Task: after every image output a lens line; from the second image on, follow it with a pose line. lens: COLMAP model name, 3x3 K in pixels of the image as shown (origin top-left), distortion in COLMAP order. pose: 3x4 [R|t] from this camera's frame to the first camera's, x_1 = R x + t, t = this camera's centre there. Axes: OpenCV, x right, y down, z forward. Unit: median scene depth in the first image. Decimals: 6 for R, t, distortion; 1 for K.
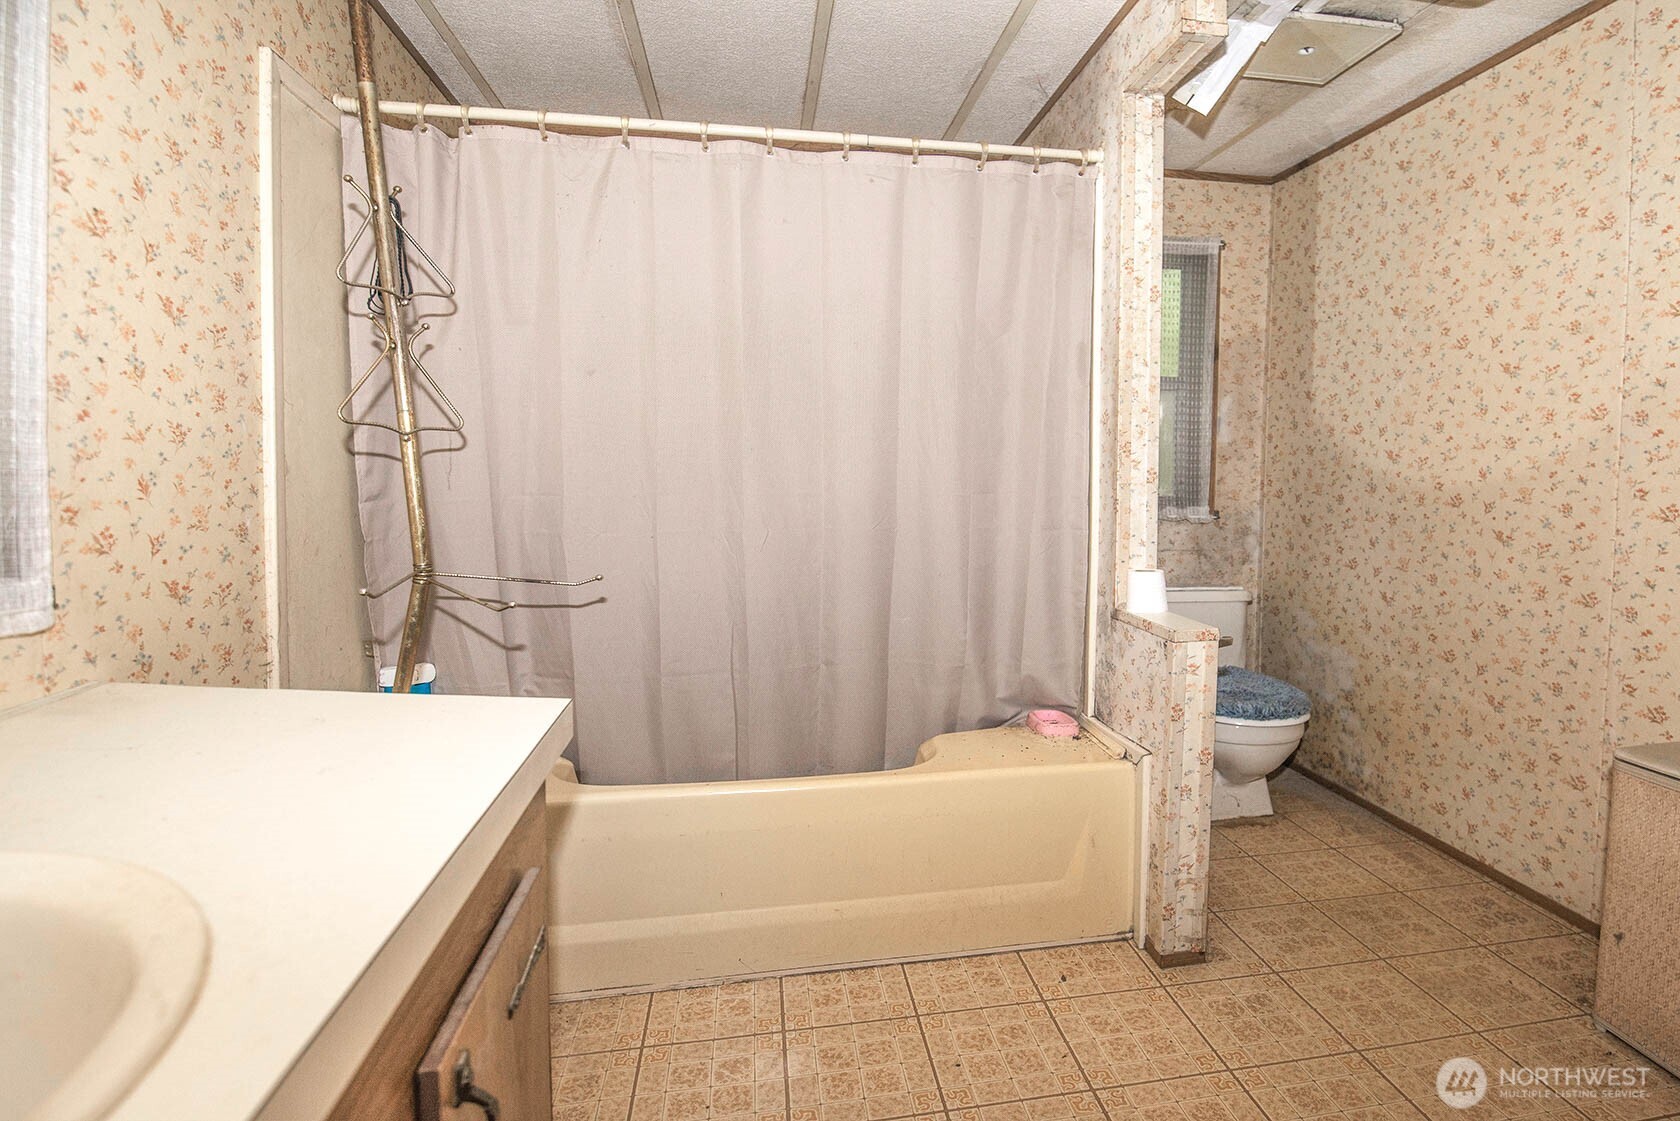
lens RADIAL K [[708.1, 0, 846.9], [0, 708.1, 528.8], [0, 0, 1]] dist [-0.014694, -0.003408]
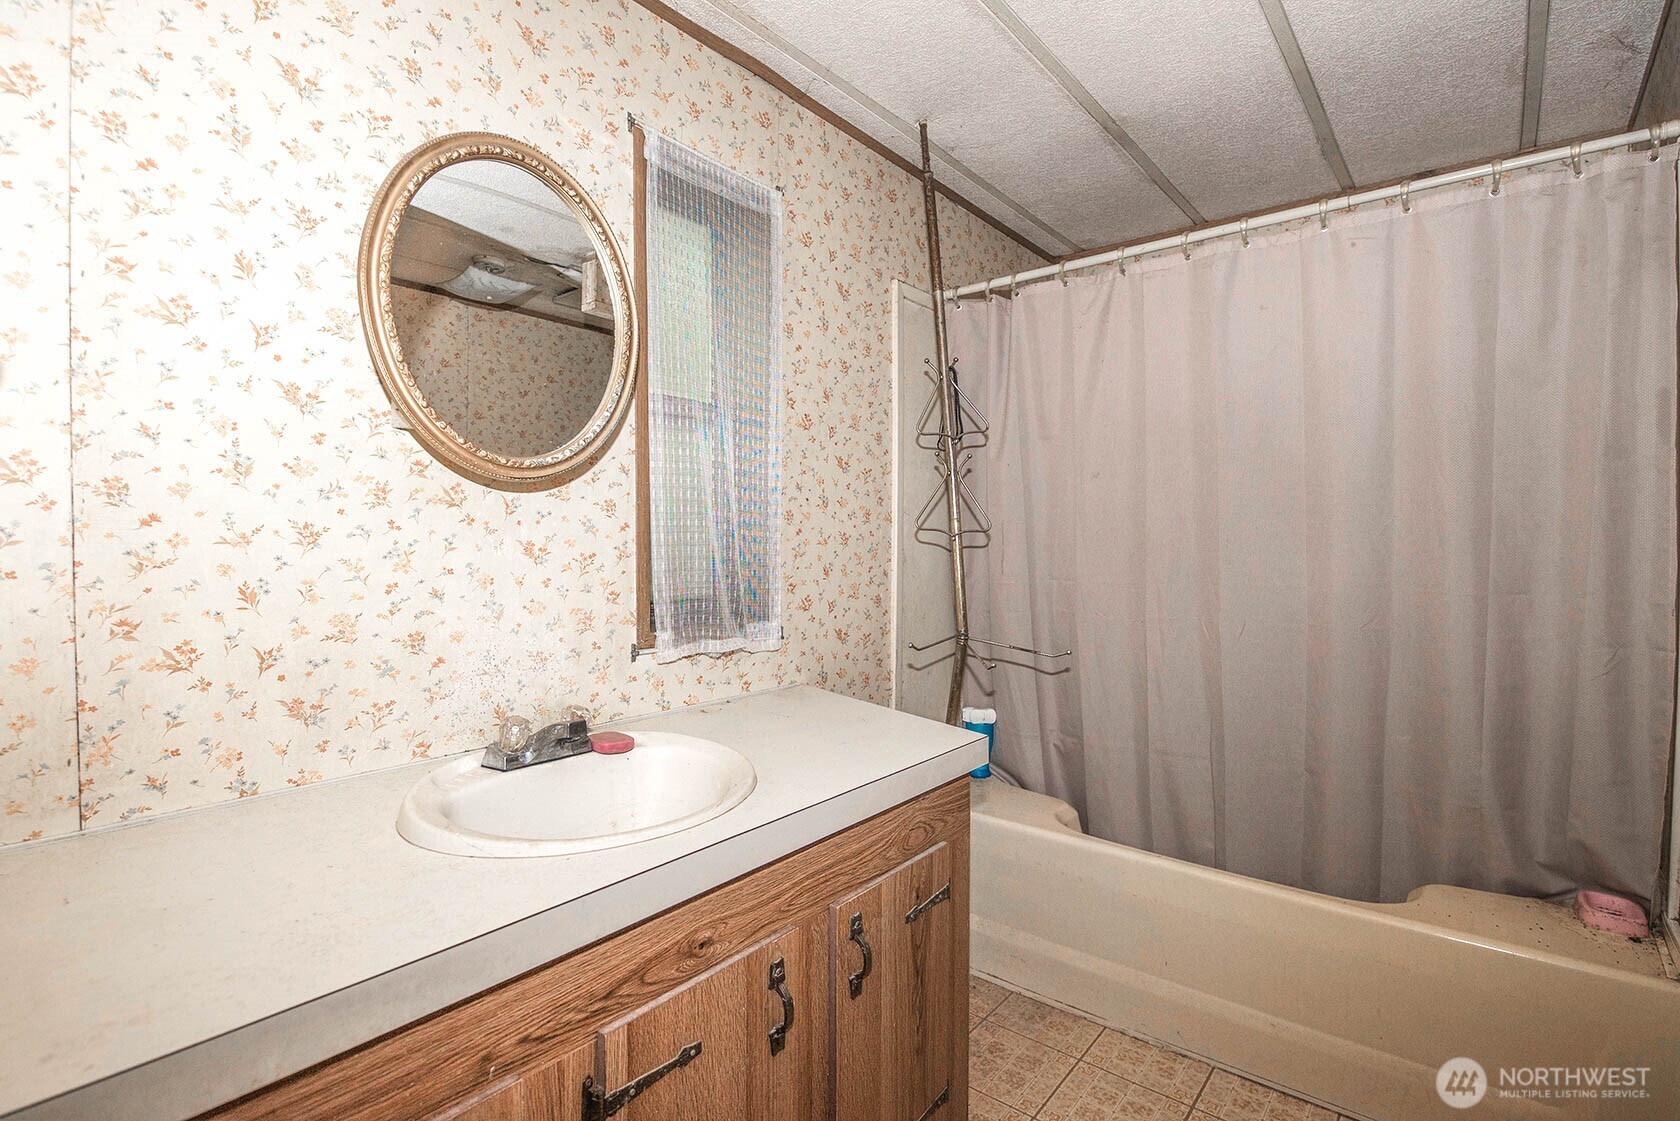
lens RADIAL K [[738.4, 0, 835.7], [0, 738.4, 609.2], [0, 0, 1]] dist [-0.001303, -0.009059]
pose [[0.628805, 0.052391, -0.775796, 0.360361], [-0.047186, 0.998460, 0.029183, -0.021482], [0.776130, 0.018256, 0.630309, -0.096662]]
